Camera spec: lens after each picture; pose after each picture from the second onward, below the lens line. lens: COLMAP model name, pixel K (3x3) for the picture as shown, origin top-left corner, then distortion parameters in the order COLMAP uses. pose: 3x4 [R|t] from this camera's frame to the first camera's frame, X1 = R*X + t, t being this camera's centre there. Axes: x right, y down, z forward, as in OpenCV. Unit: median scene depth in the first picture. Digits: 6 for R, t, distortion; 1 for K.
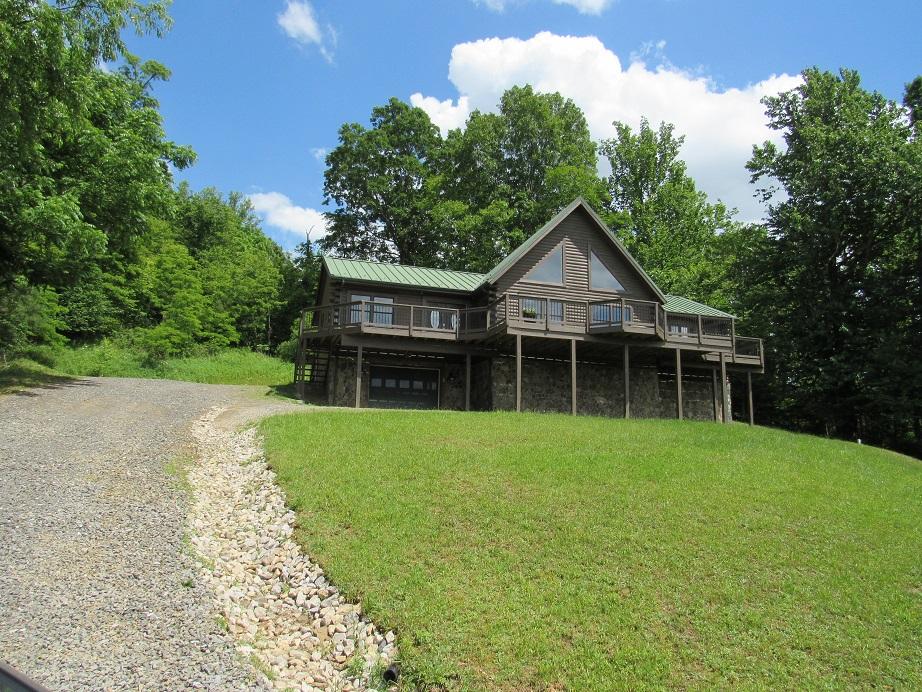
lens RADIAL K [[657.9, 0, 455.5], [0, 657.9, 349.4], [0, 0, 1]] dist [-0.028879, 0.010010]
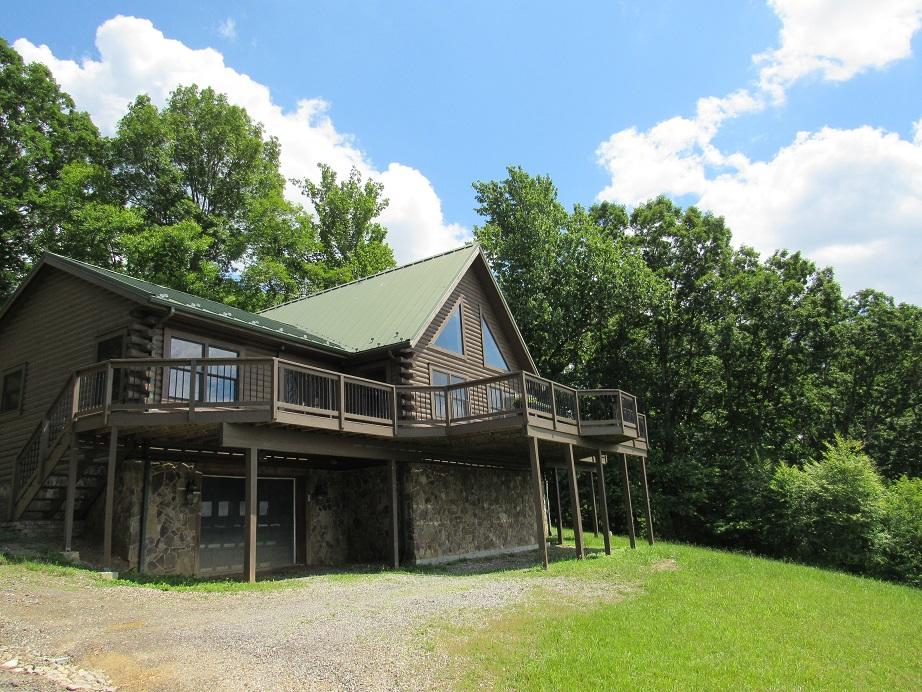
lens RADIAL K [[657.9, 0, 461.1], [0, 657.9, 348.4], [0, 0, 1]] dist [-0.028879, 0.010010]
pose [[0.749570, 0.106130, 0.653362, -0.319819], [-0.044042, 0.992872, -0.110752, -0.028128], [-0.660458, 0.054241, 0.748901, 0.465688]]
